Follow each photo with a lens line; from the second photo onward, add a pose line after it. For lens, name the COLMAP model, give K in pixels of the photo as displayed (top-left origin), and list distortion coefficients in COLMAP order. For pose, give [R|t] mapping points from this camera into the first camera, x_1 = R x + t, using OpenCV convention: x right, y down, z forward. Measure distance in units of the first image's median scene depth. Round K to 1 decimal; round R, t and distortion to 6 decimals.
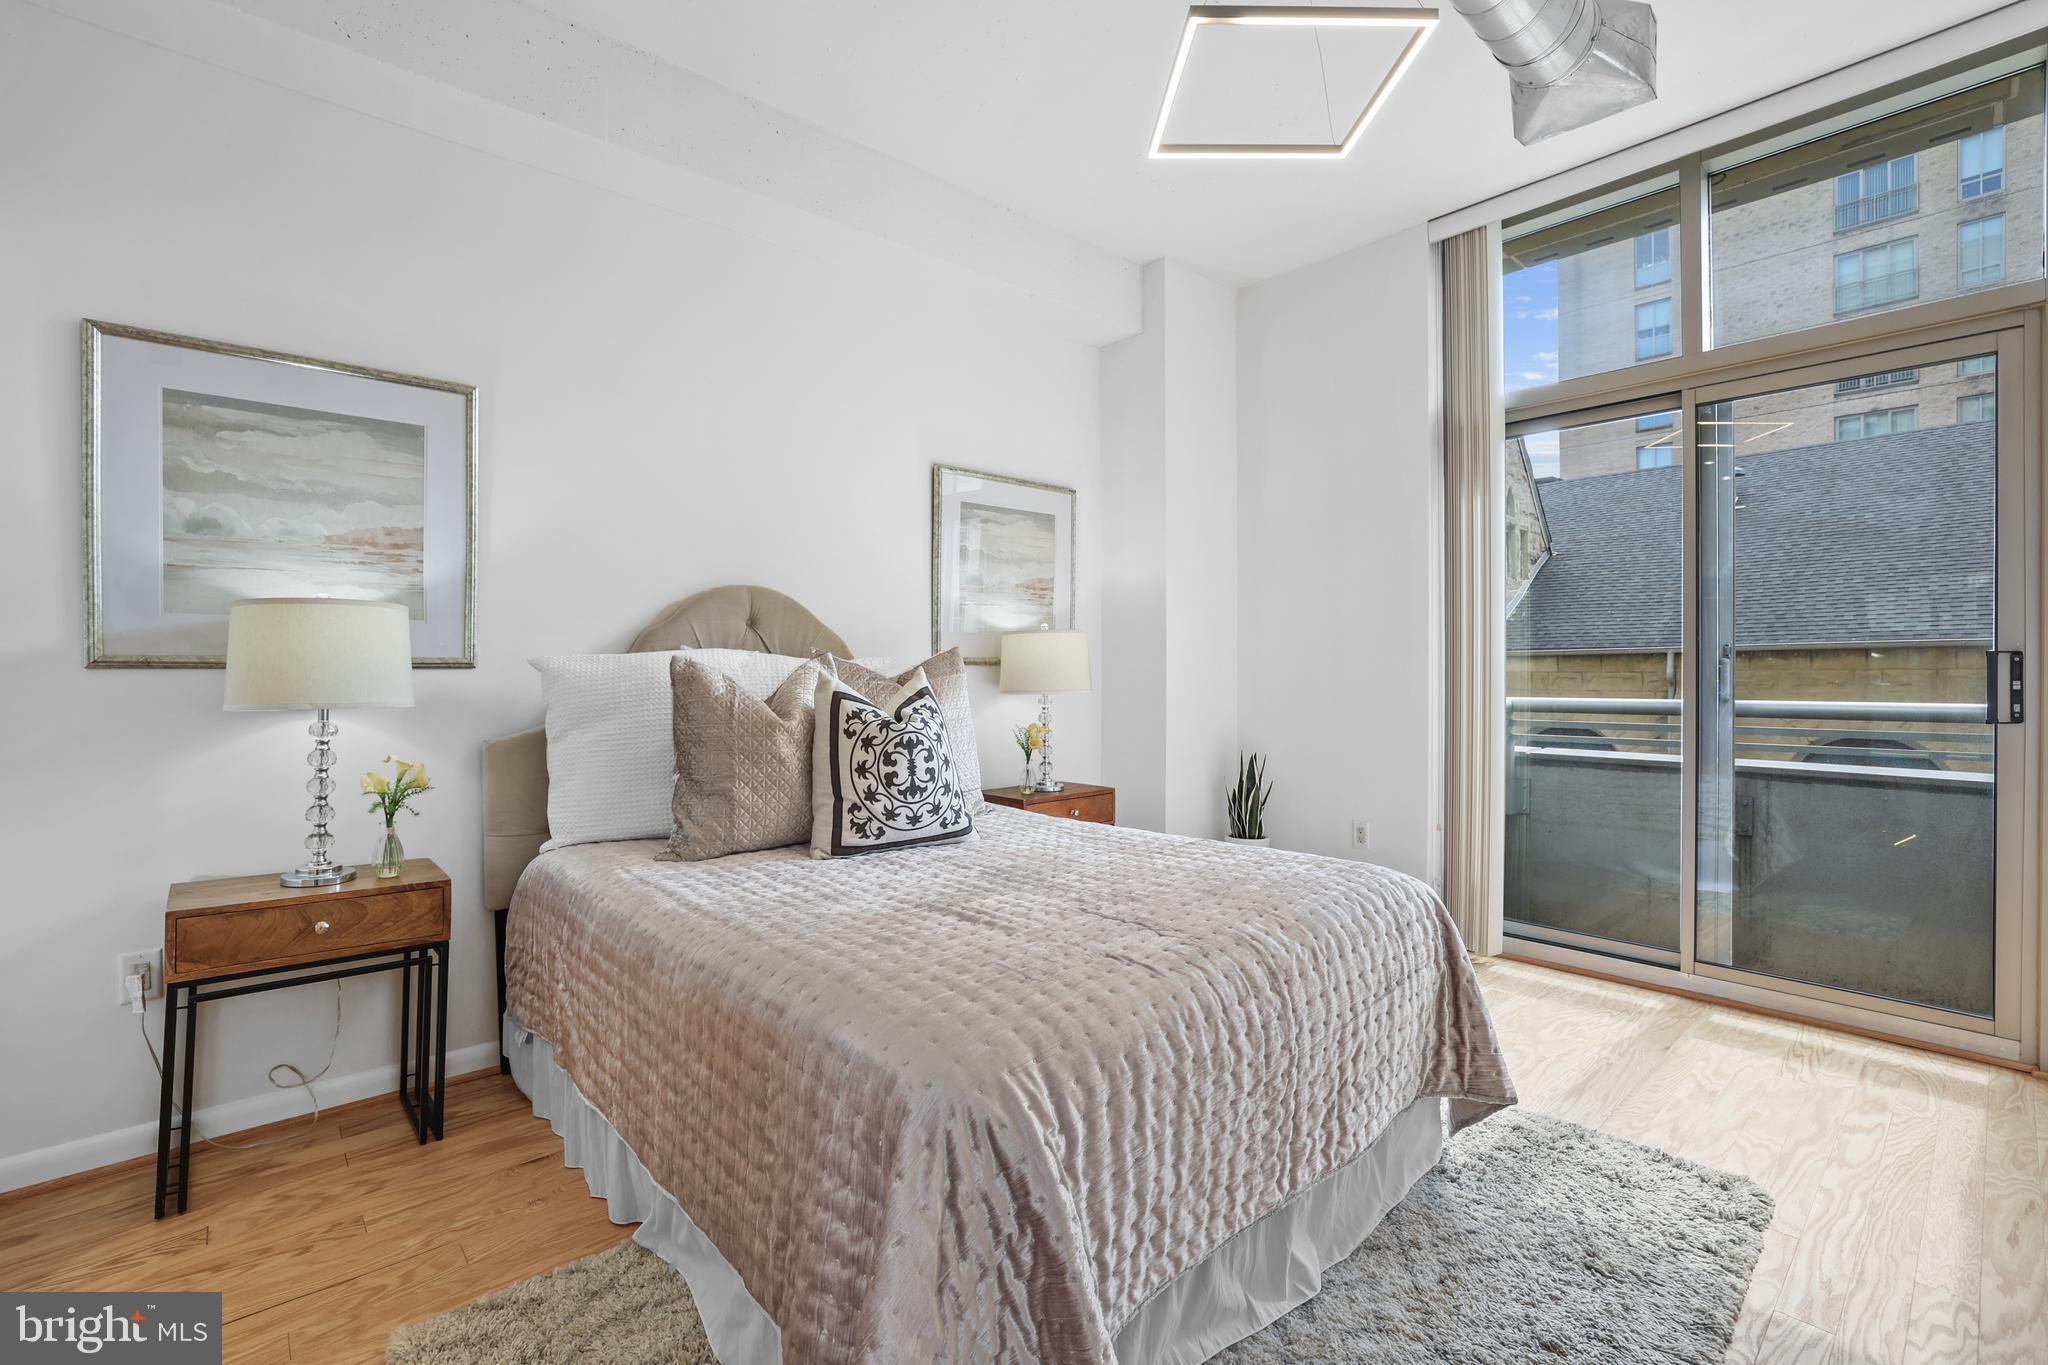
lens RADIAL K [[890.7, 0, 1026.6], [0, 890.7, 666.1], [0, 0, 1]] dist [-0.044718, 0.016571]
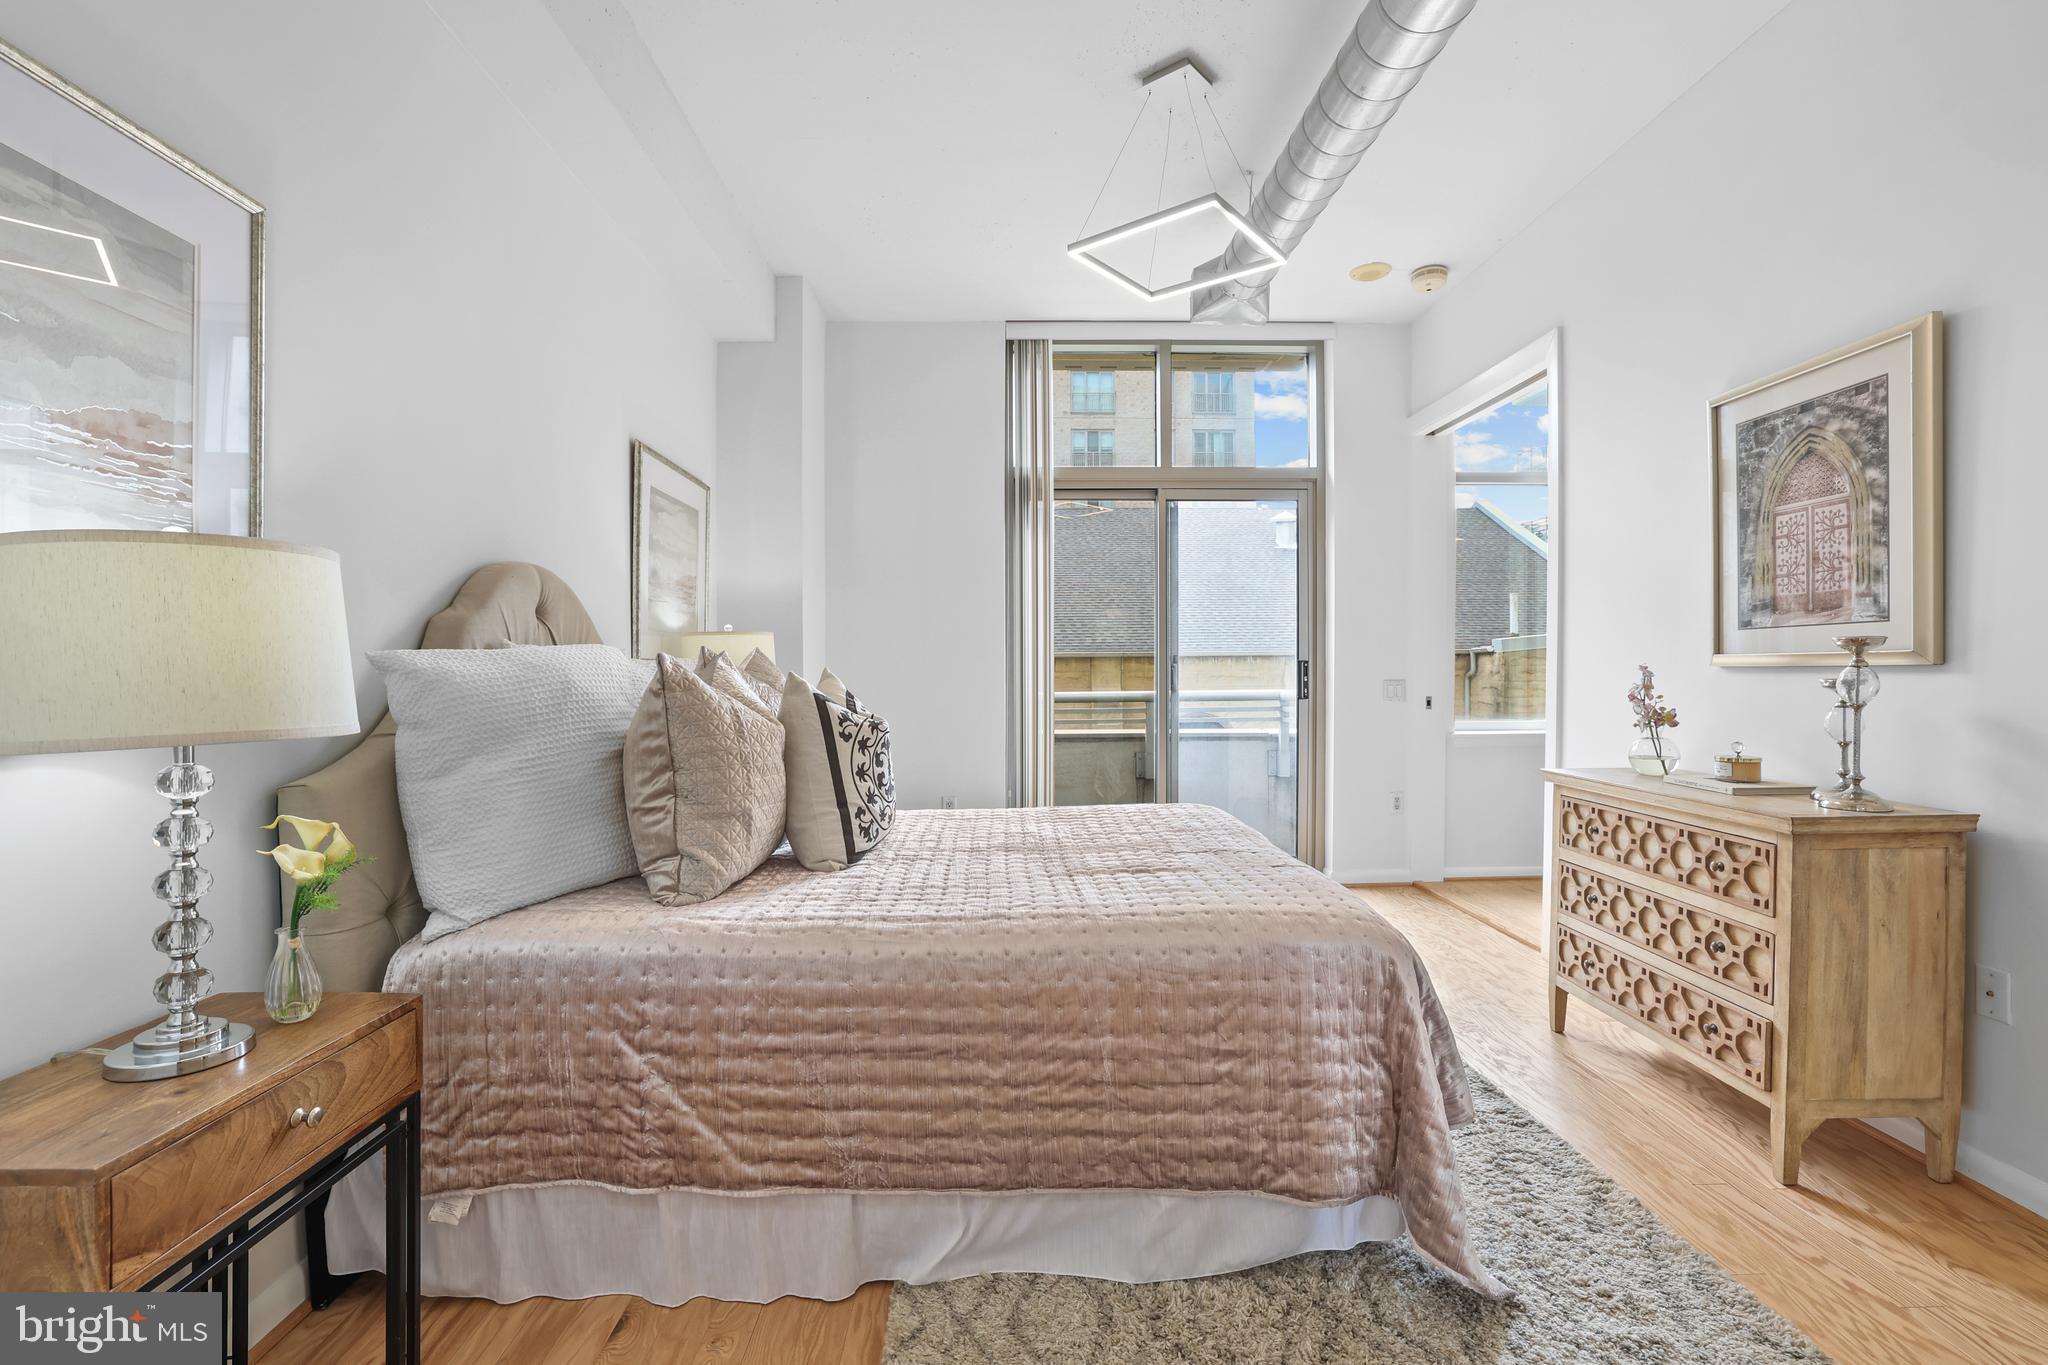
lens RADIAL K [[890.7, 0, 1003.9], [0, 890.7, 680.6], [0, 0, 1]] dist [-0.044718, 0.016571]
pose [[0.655634, -0.009552, 0.755018, -0.830840], [0.001526, 0.999935, 0.011325, 0.004711], [-0.755077, -0.006273, 0.655606, 0.244616]]
